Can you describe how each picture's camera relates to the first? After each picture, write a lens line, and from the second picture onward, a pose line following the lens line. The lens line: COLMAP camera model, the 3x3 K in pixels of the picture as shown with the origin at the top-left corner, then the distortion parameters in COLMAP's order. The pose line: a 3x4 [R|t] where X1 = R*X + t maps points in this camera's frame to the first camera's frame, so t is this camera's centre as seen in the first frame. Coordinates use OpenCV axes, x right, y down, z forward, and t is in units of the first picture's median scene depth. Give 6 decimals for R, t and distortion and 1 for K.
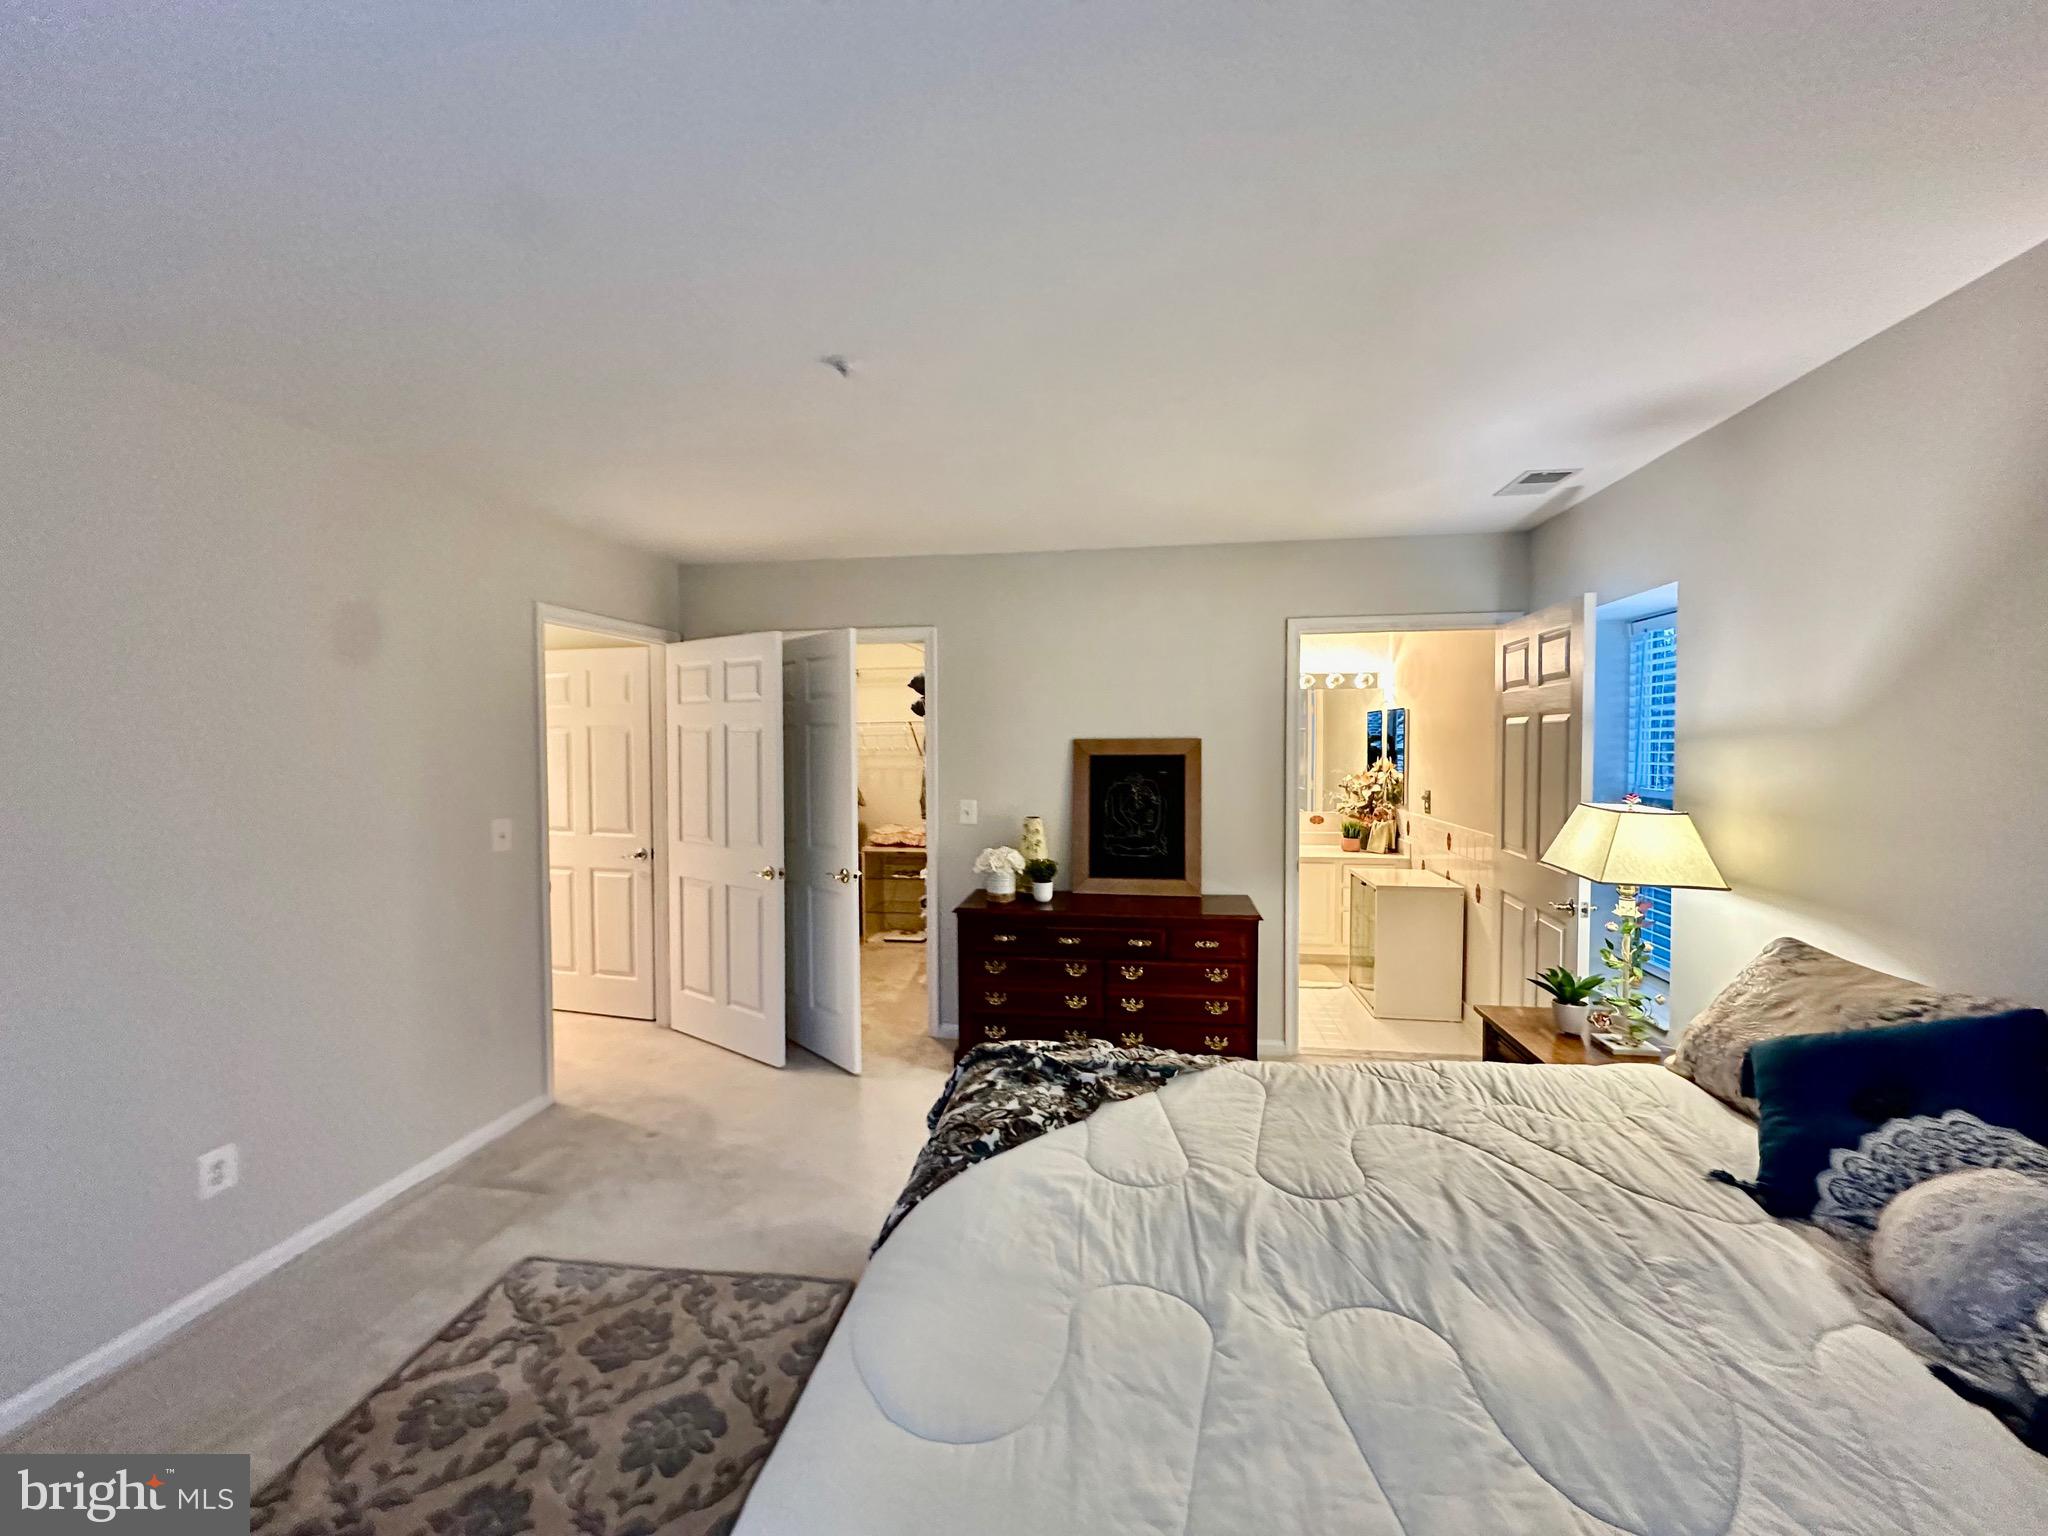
lens RADIAL K [[816.0, 0, 1019.5], [0, 816.0, 767.2], [0, 0, 1]] dist [-0.003463, 0.000538]
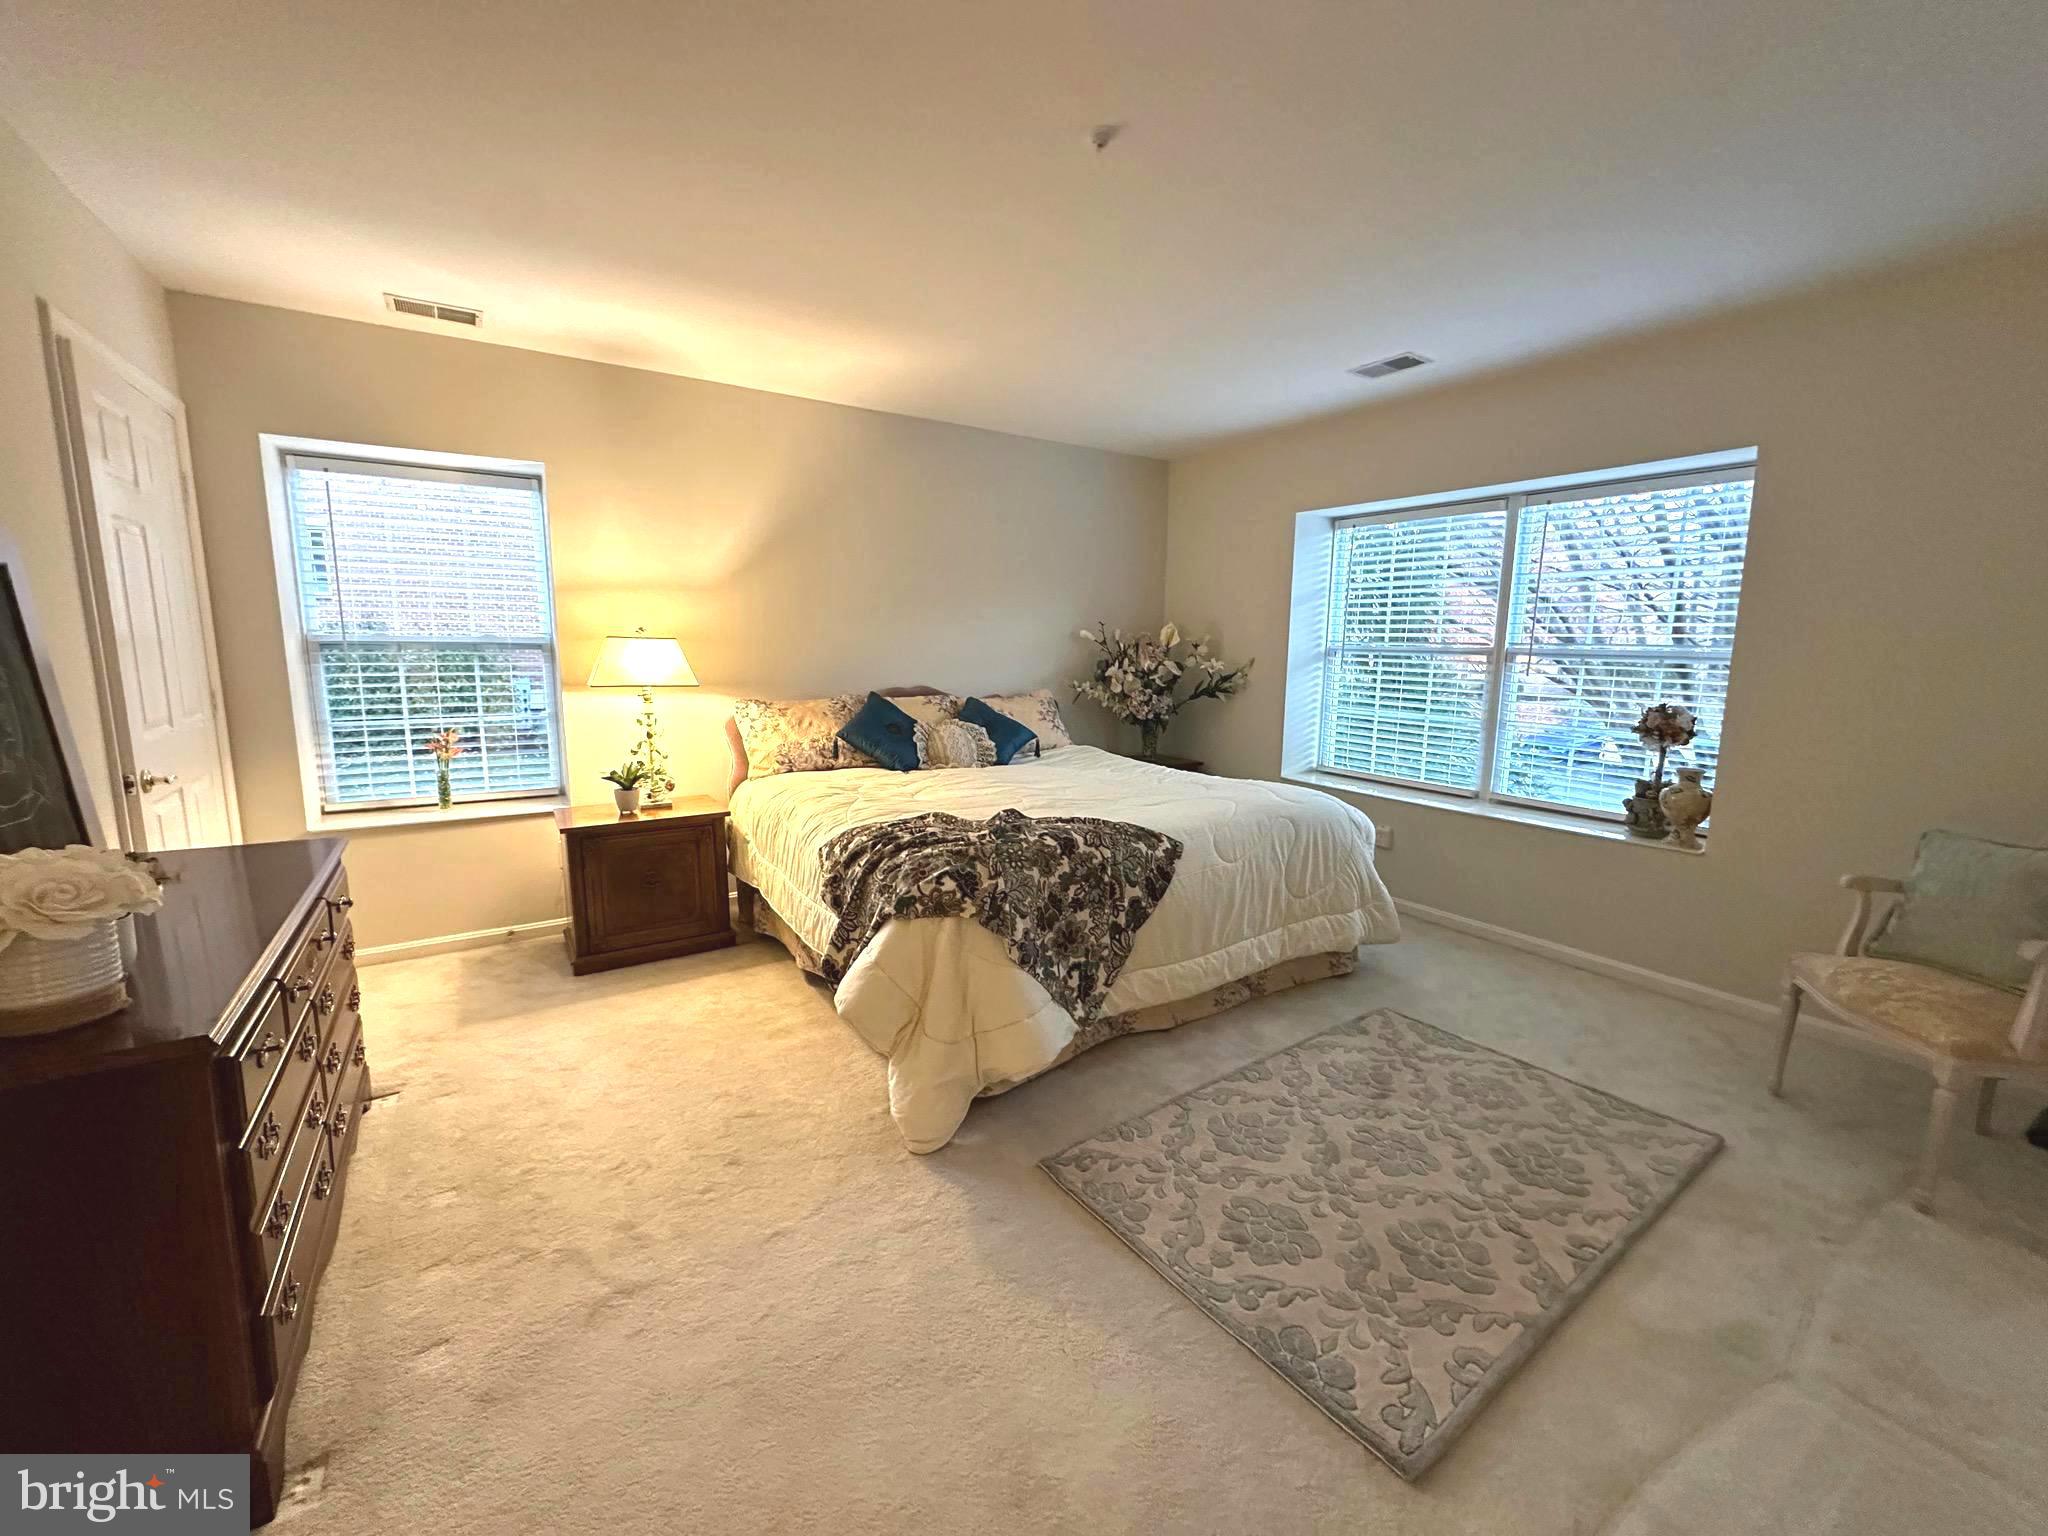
lens RADIAL K [[816.0, 0, 1029.3], [0, 816.0, 768.3], [0, 0, 1]] dist [-0.003463, 0.000538]
pose [[-0.674487, -0.118850, 0.728658, -0.489418], [0.013817, 0.984753, 0.173411, 0.023388], [-0.738158, 0.127031, -0.662560, 0.941376]]
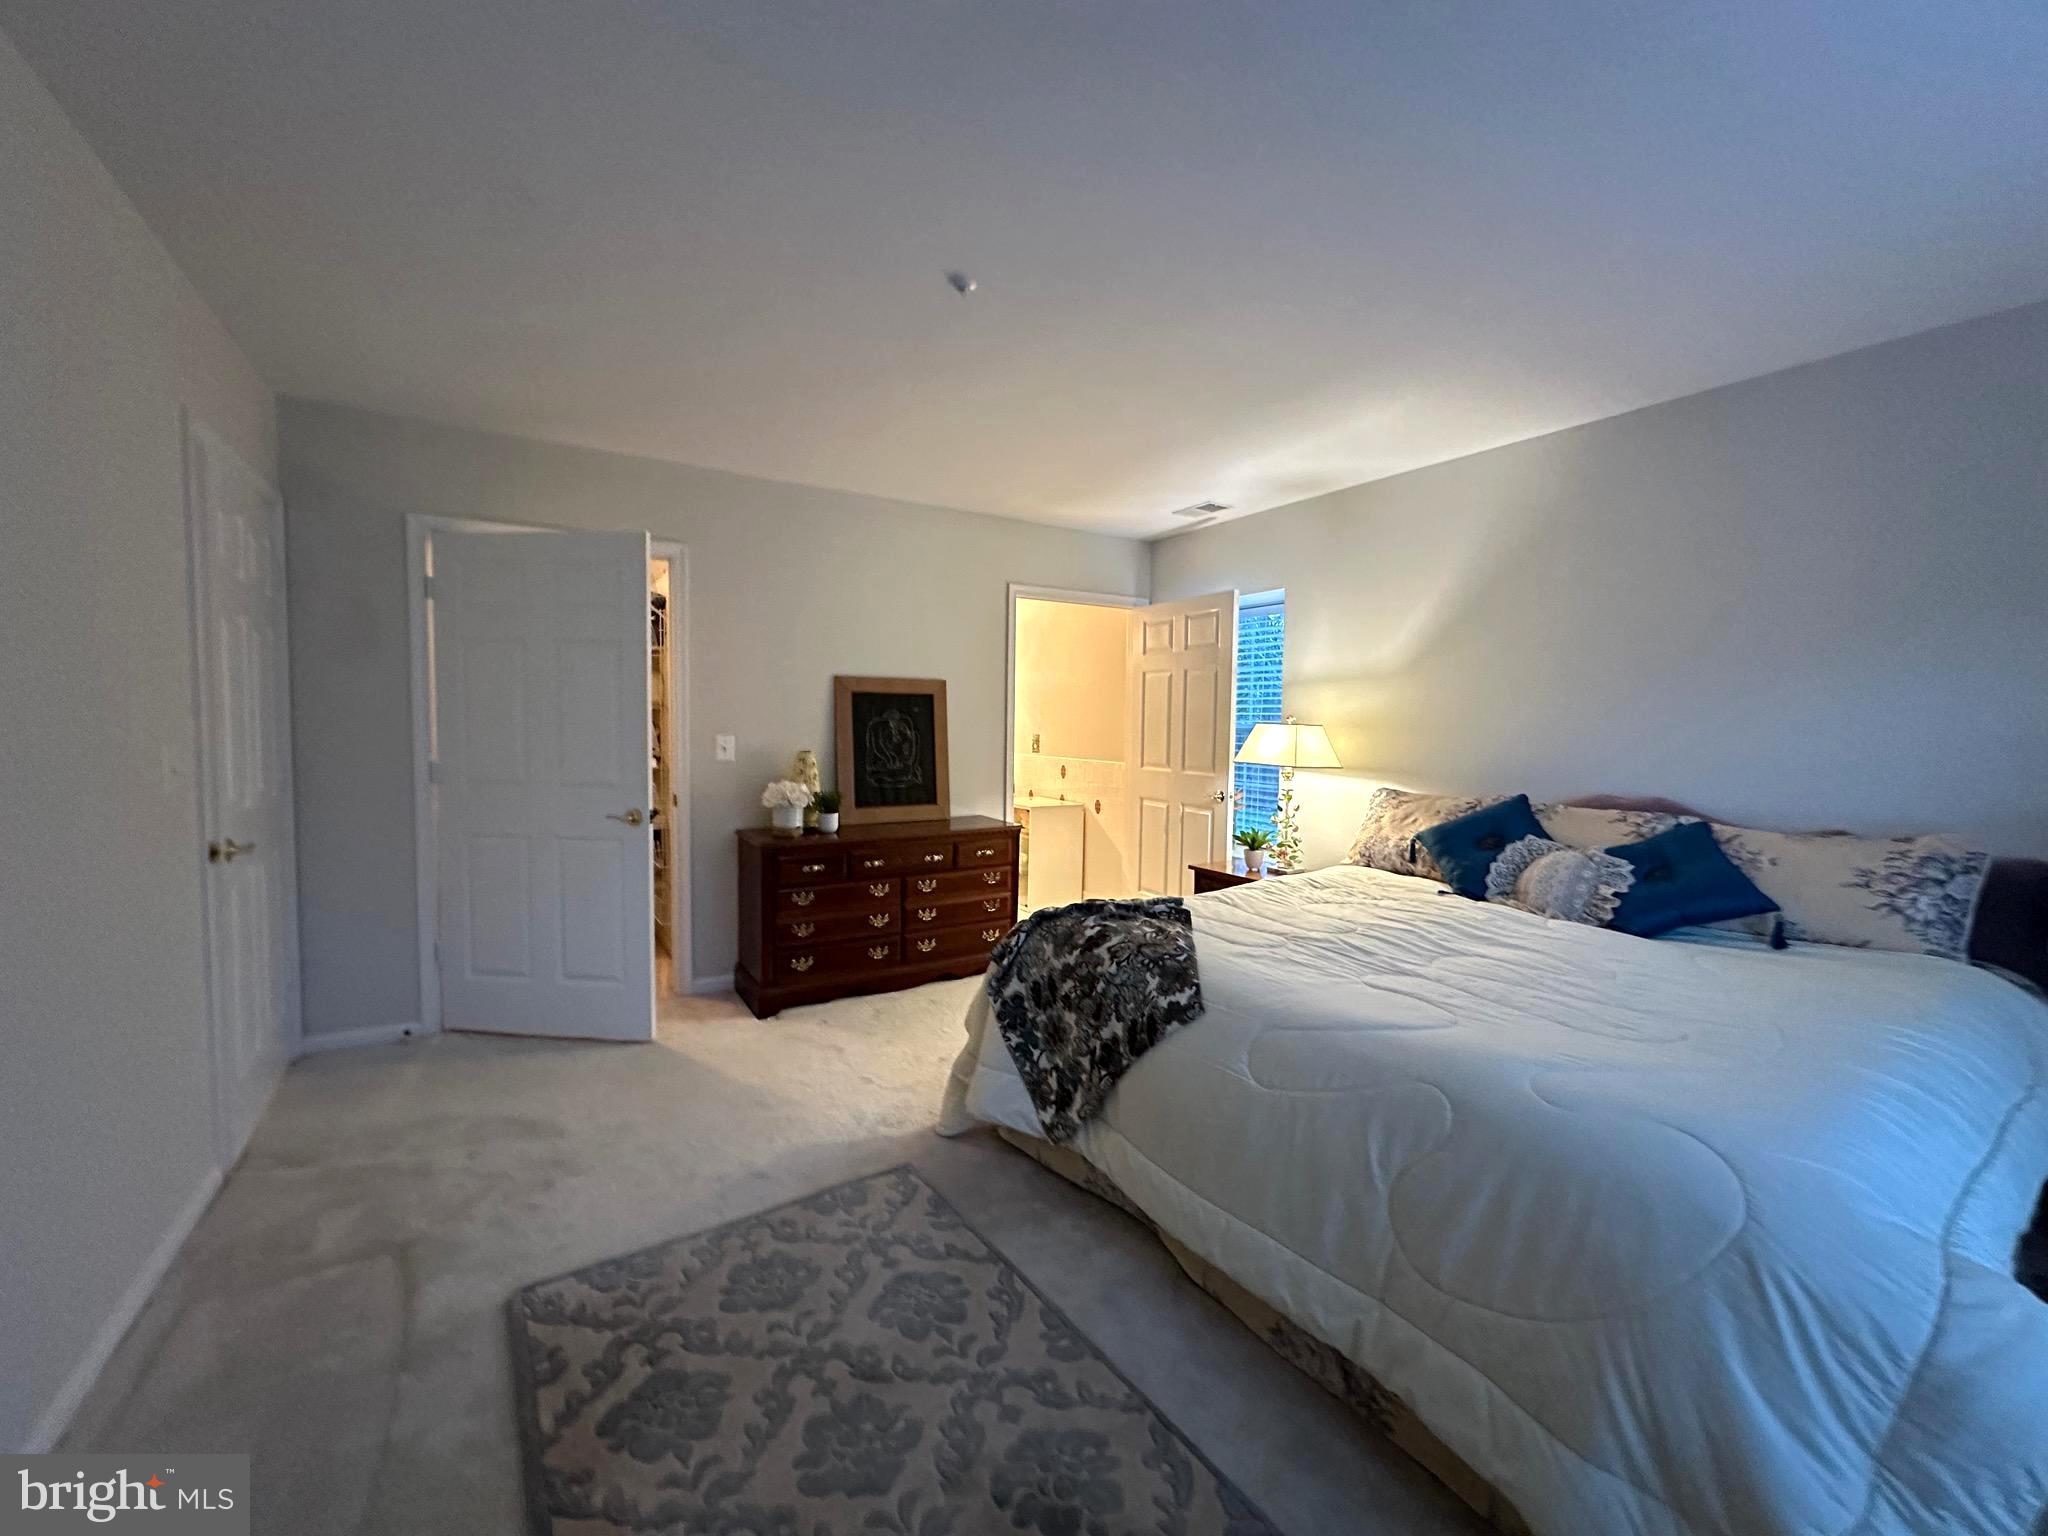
lens RADIAL K [[816.0, 0, 1026.4], [0, 816.0, 767.0], [0, 0, 1]] dist [-0.003463, 0.000538]
pose [[0.752935, -0.021640, 0.657739, -0.463057], [0.002662, 0.999551, 0.029838, 0.054792], [-0.658089, -0.020715, 0.752655, 0.073868]]
